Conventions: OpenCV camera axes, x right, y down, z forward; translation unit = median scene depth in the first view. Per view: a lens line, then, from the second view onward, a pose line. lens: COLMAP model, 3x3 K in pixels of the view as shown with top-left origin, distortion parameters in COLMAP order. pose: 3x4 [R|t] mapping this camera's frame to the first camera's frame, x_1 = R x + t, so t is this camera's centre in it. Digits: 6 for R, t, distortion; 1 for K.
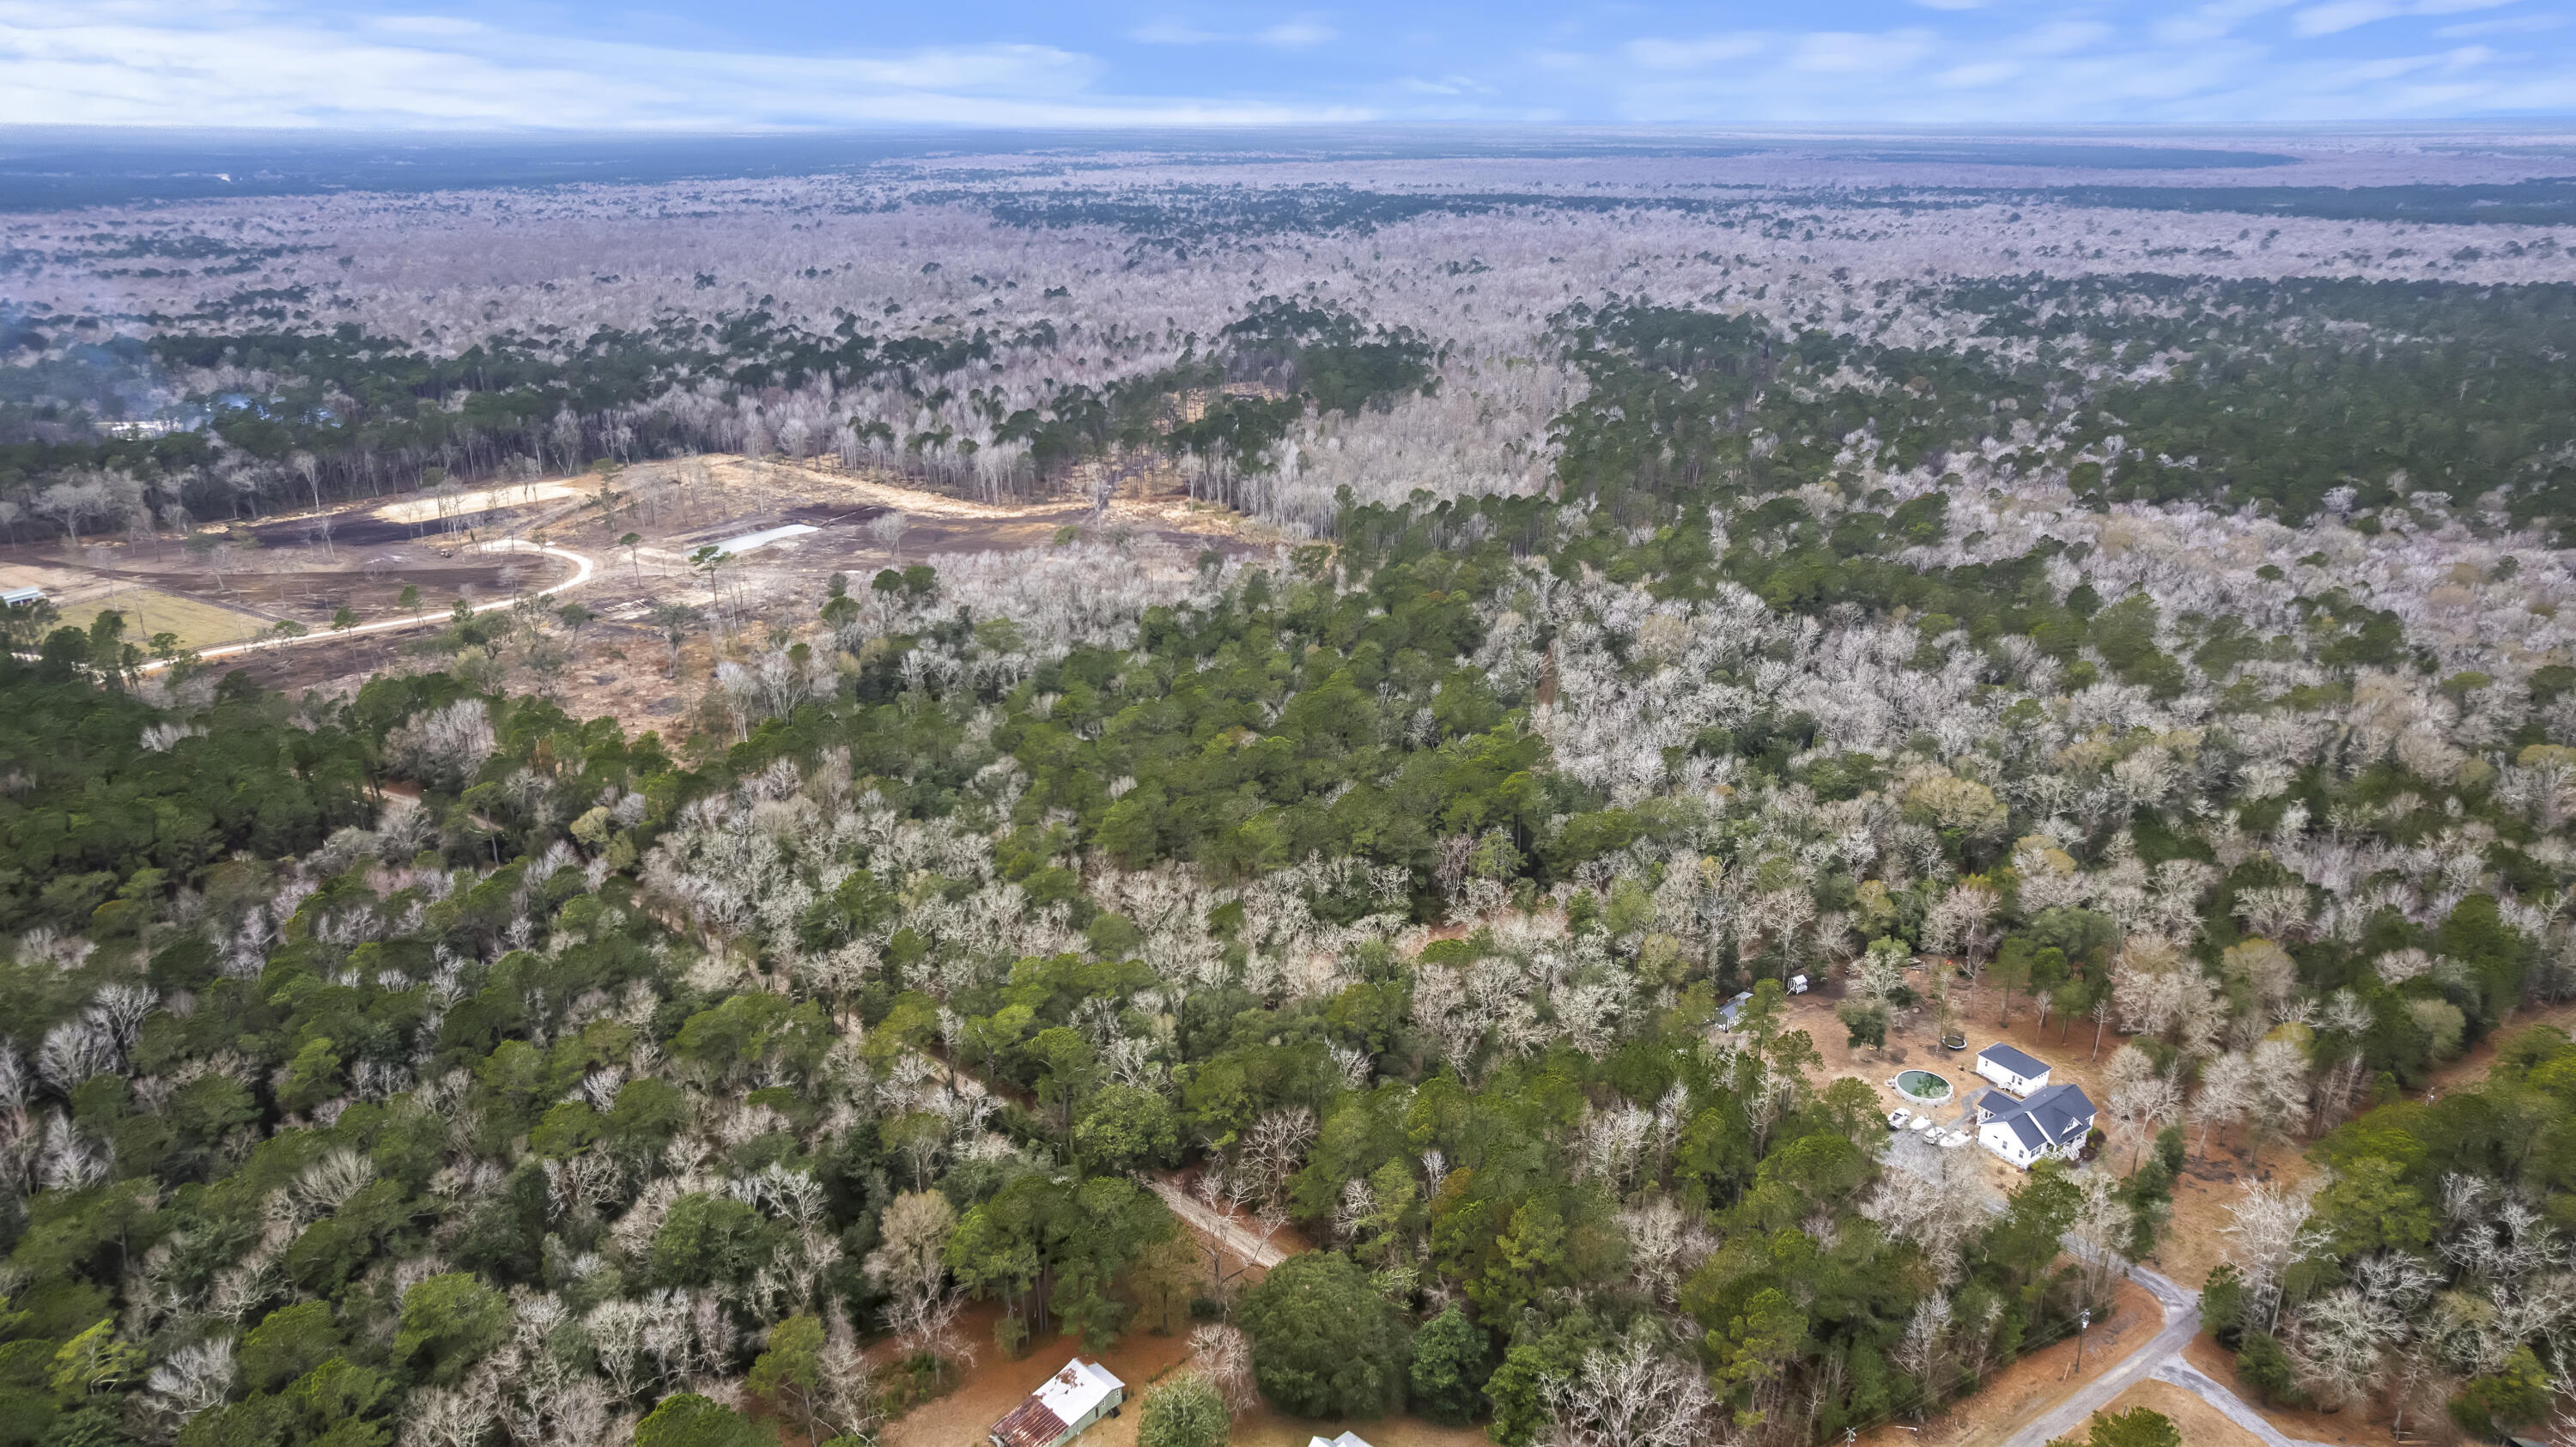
lens RADIAL K [[1639.8, 0, 1288.0], [0, 1639.8, 723.5], [0, 0, 1]] dist [-0.052779, 0.071087]
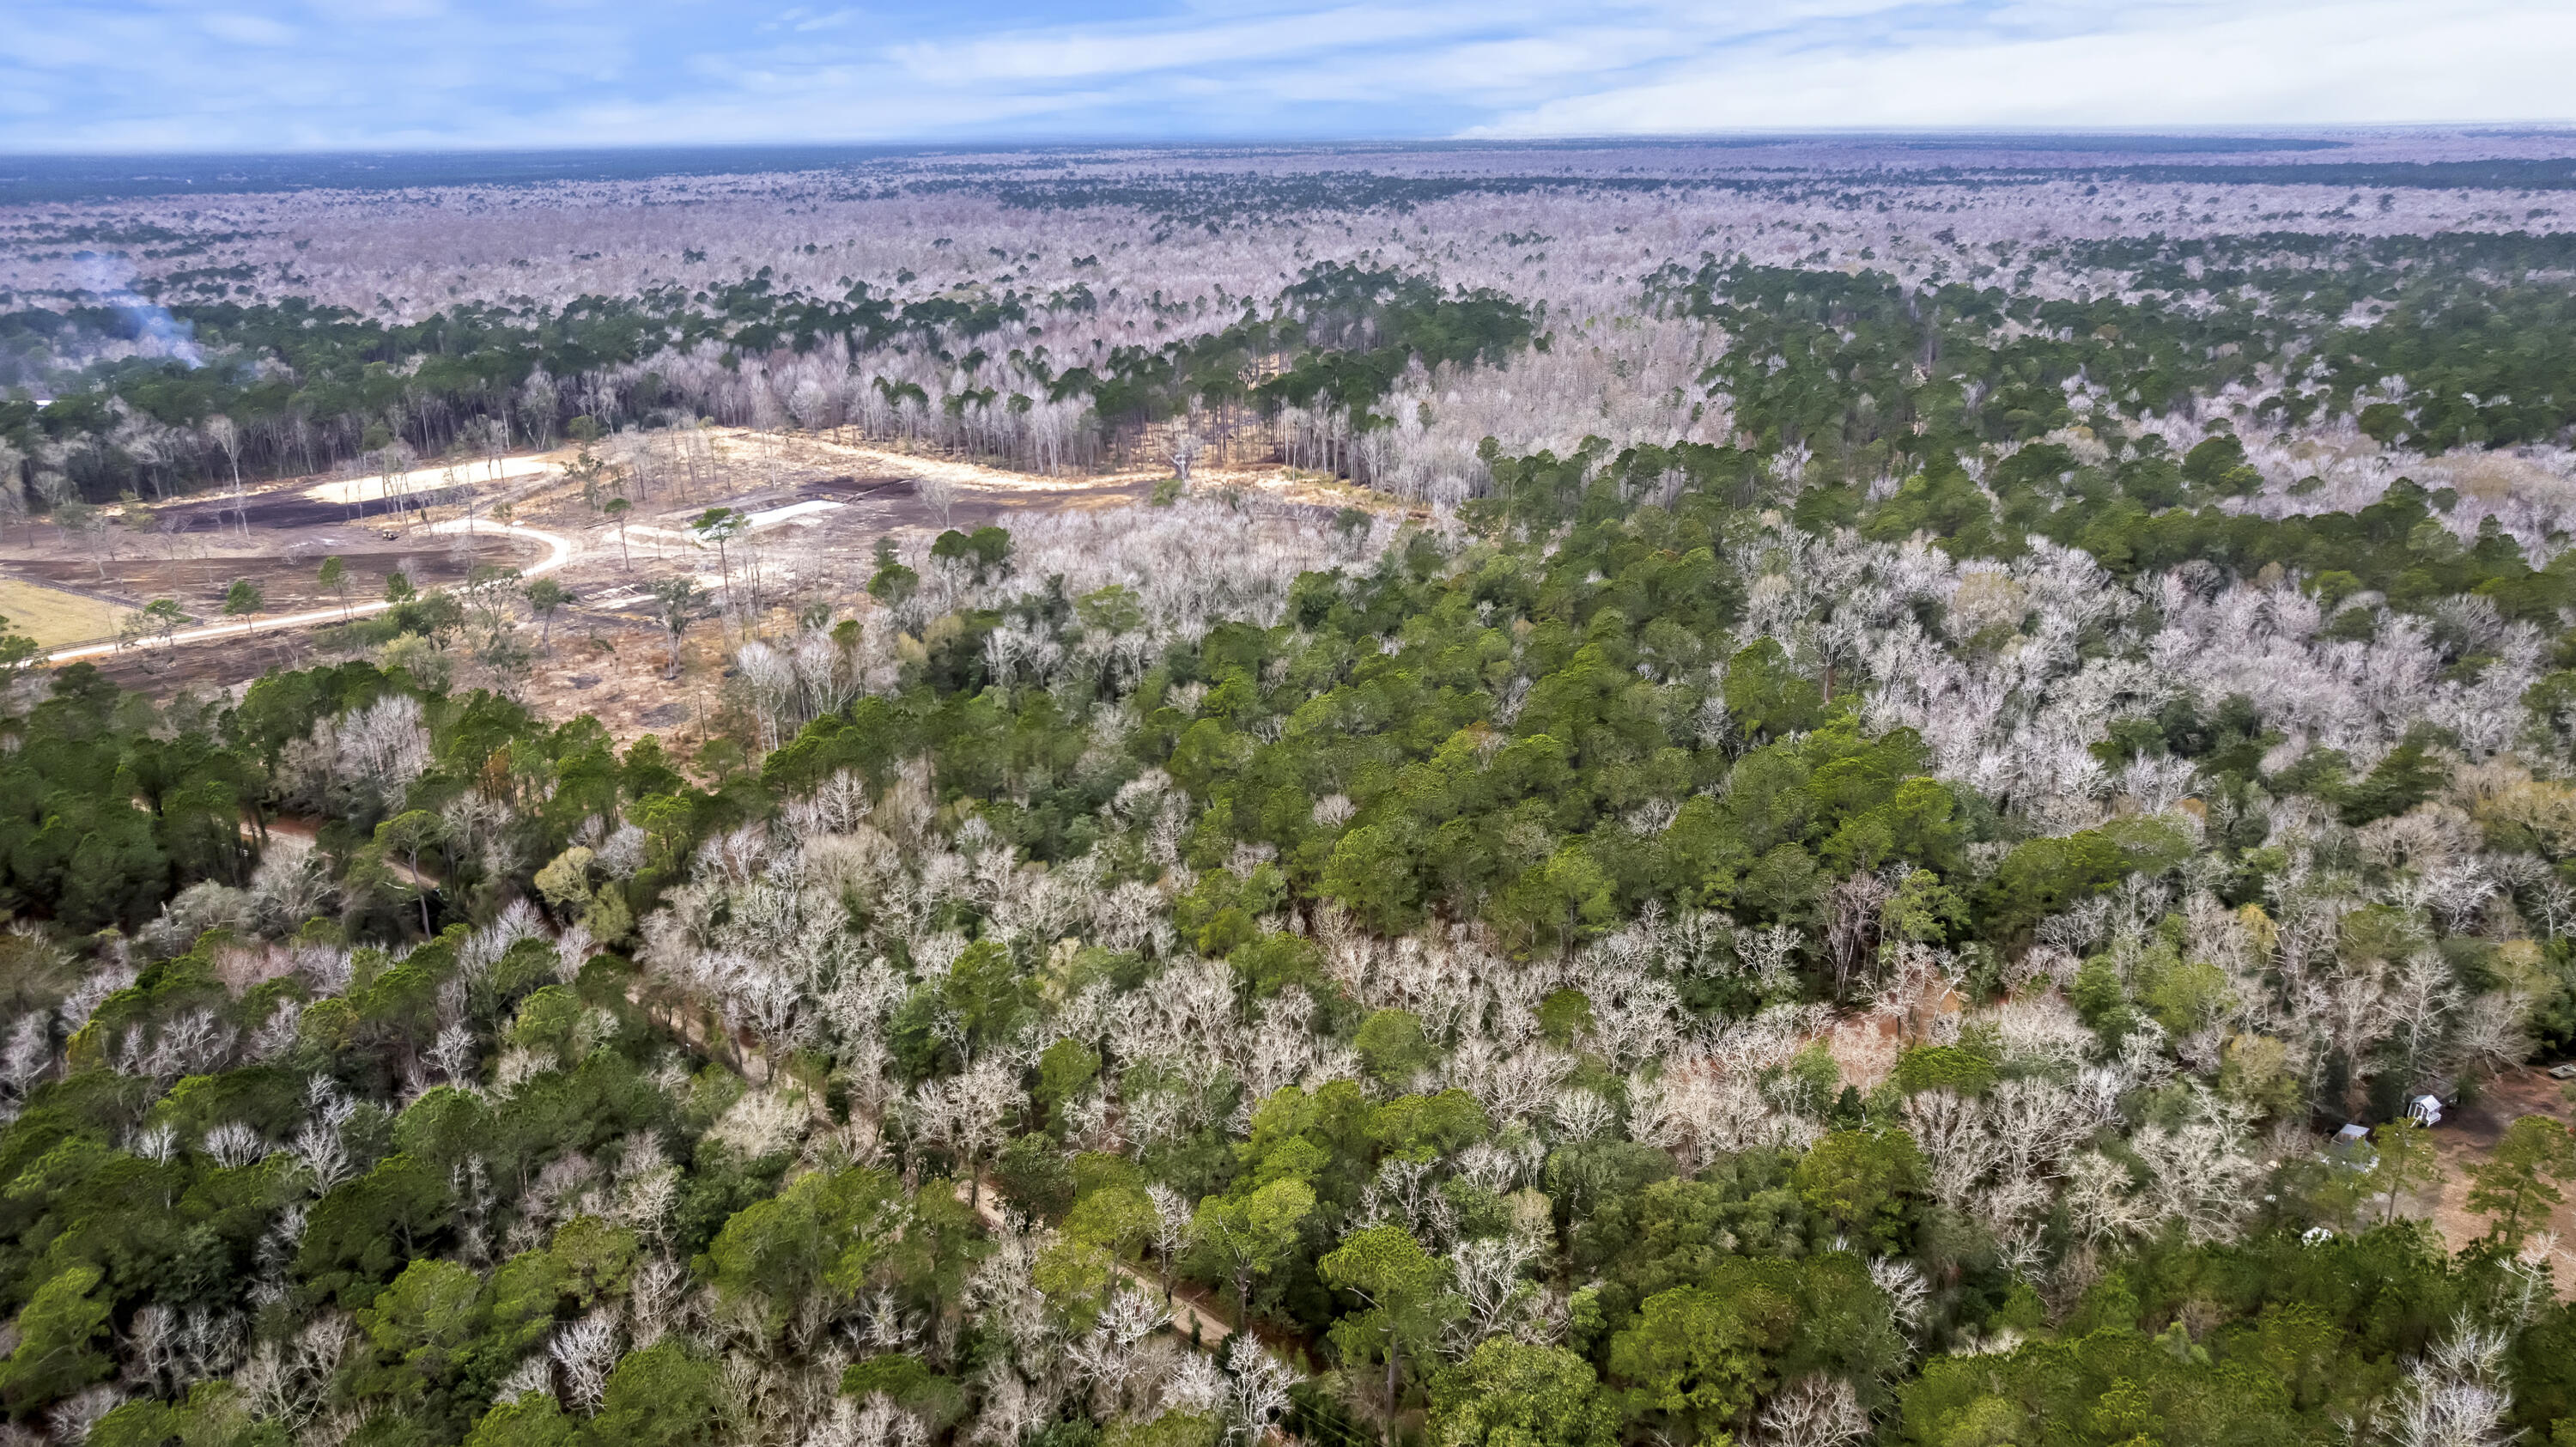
lens RADIAL K [[1682.8, 0, 1299.9], [0, 1682.8, 727.6], [0, 0, 1]] dist [-0.056276, 0.069859]
pose [[0.999929, -0.010572, 0.005536, -0.072497], [0.010617, 0.999910, -0.008250, 0.005640], [-0.005449, 0.008308, 0.999951, 0.175317]]
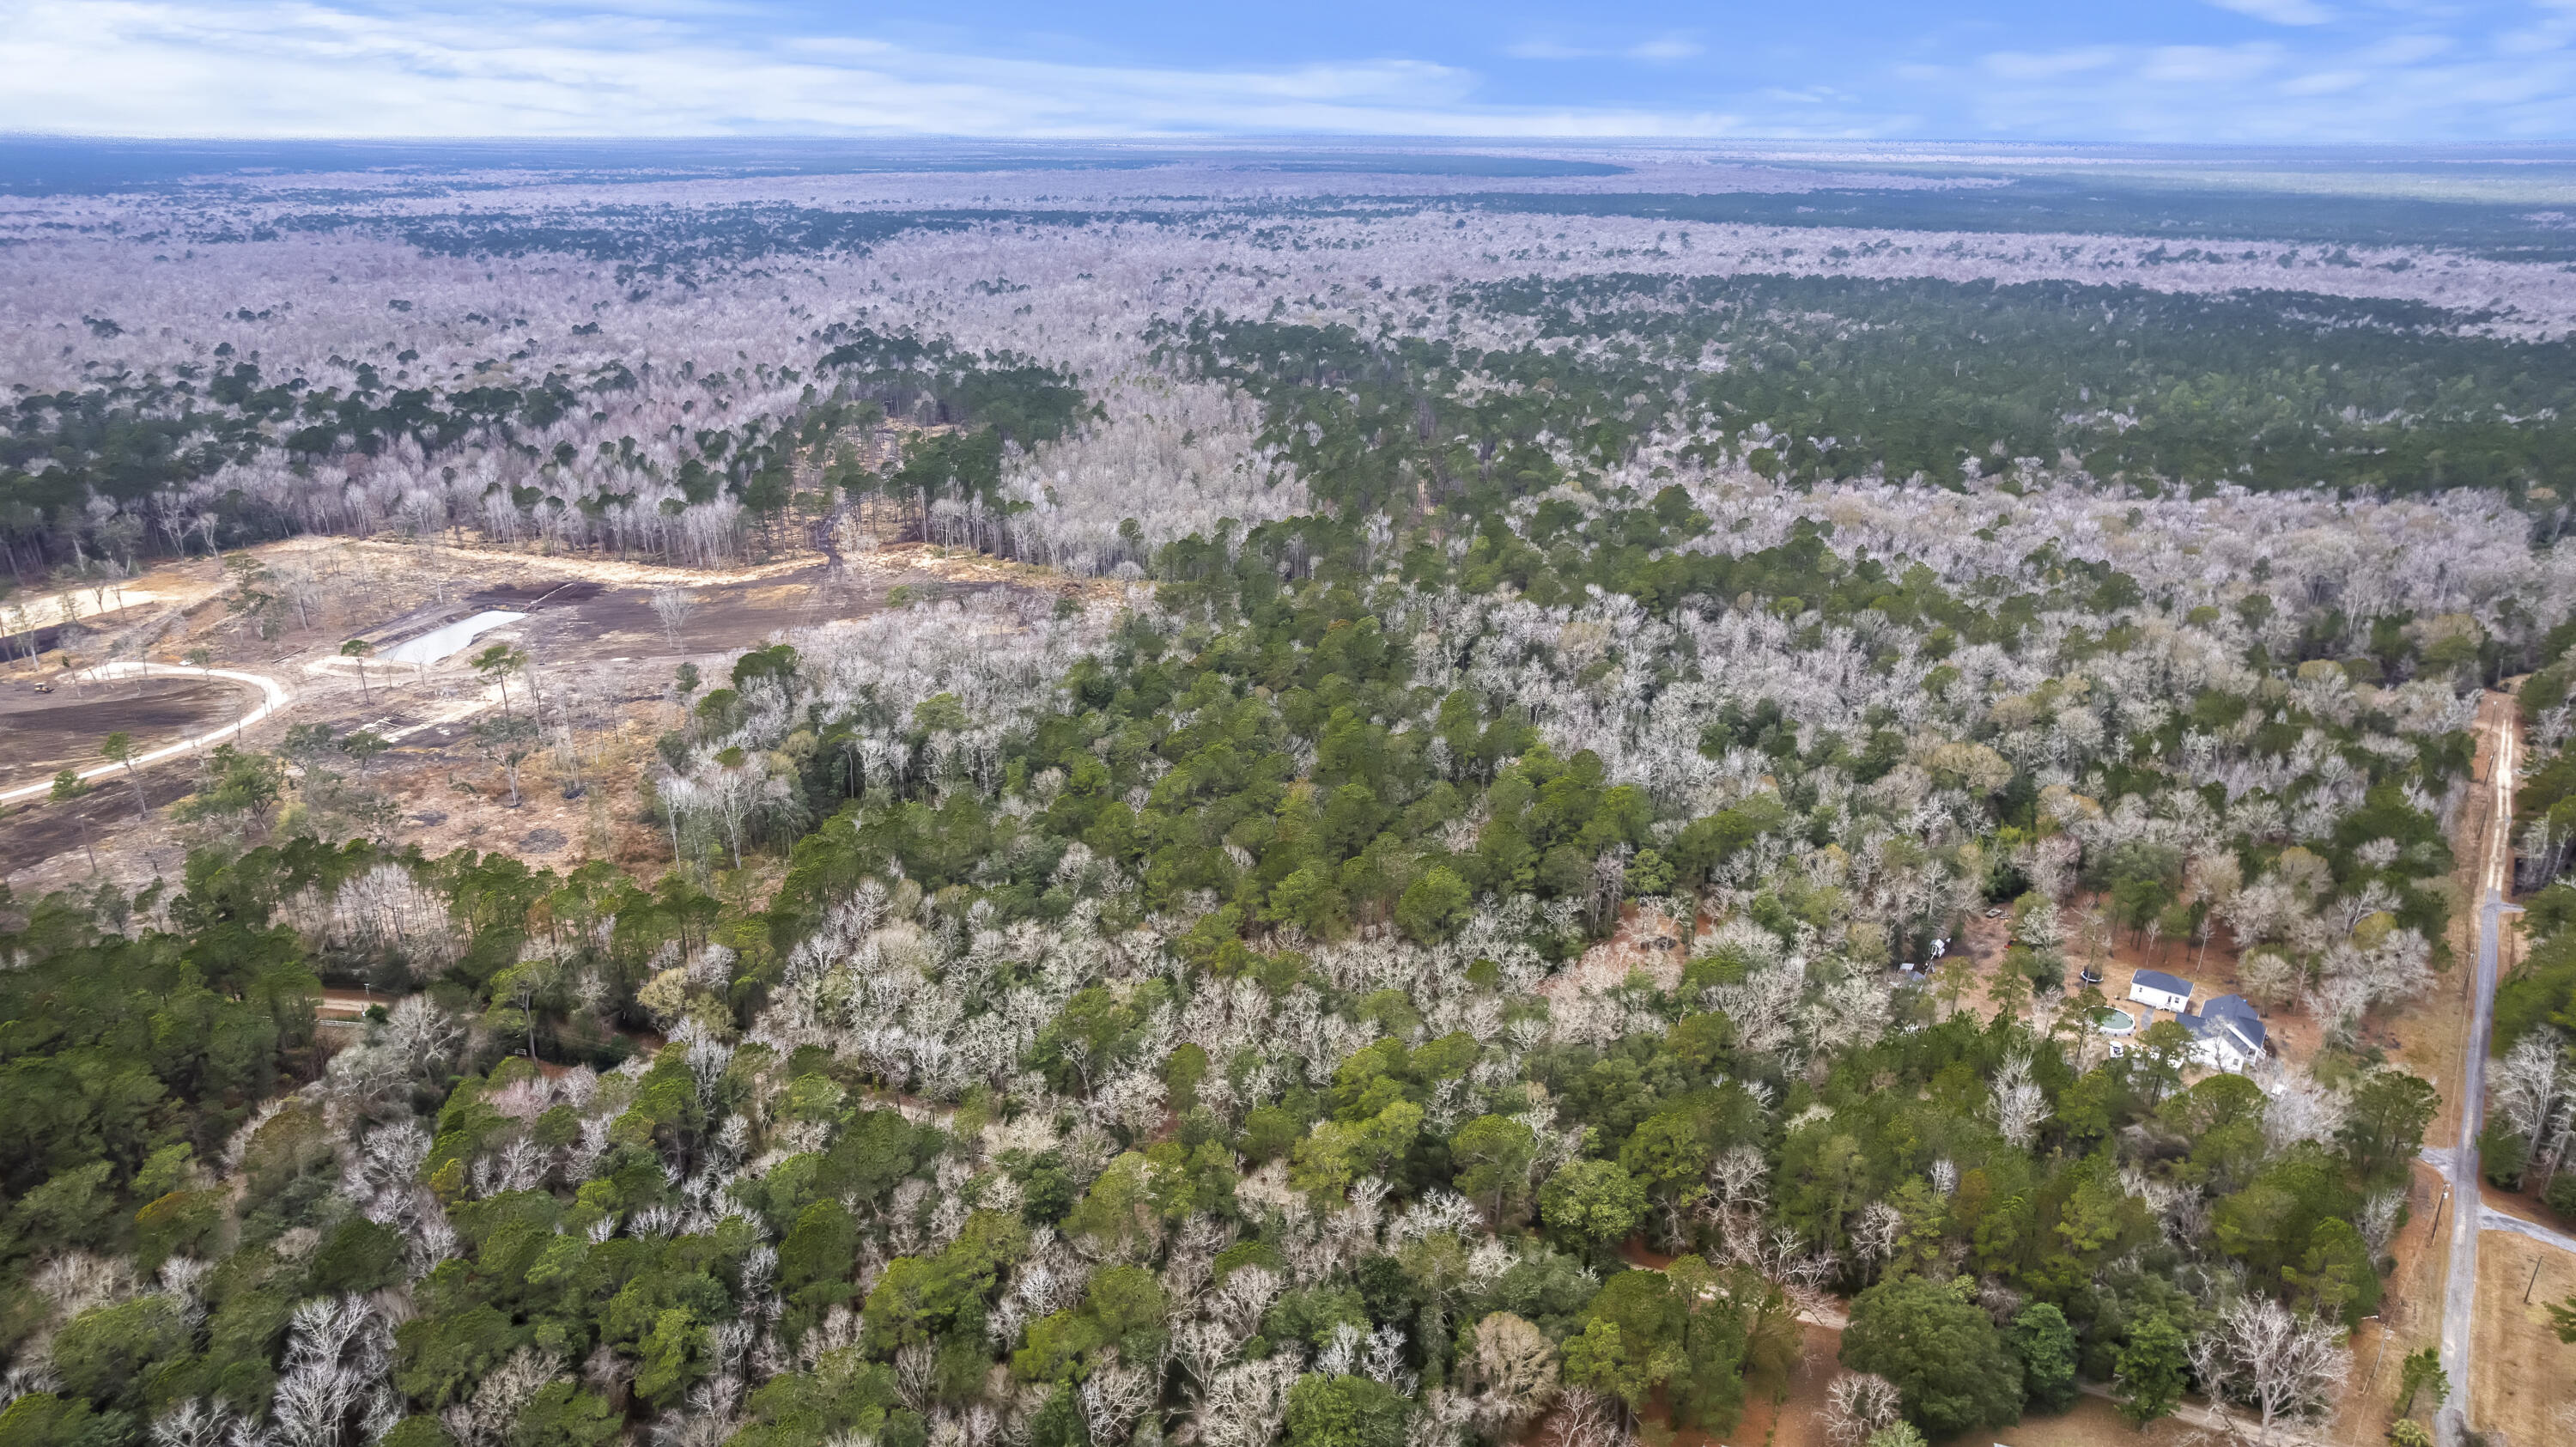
lens RADIAL K [[1639.8, 0, 1288.0], [0, 1639.8, 723.5], [0, 0, 1]] dist [-0.052779, 0.071087]
pose [[0.937677, -0.115606, 0.327715, -0.226844], [0.117779, 0.992951, 0.013281, -0.028735], [-0.326941, 0.026144, 0.944683, 0.055574]]
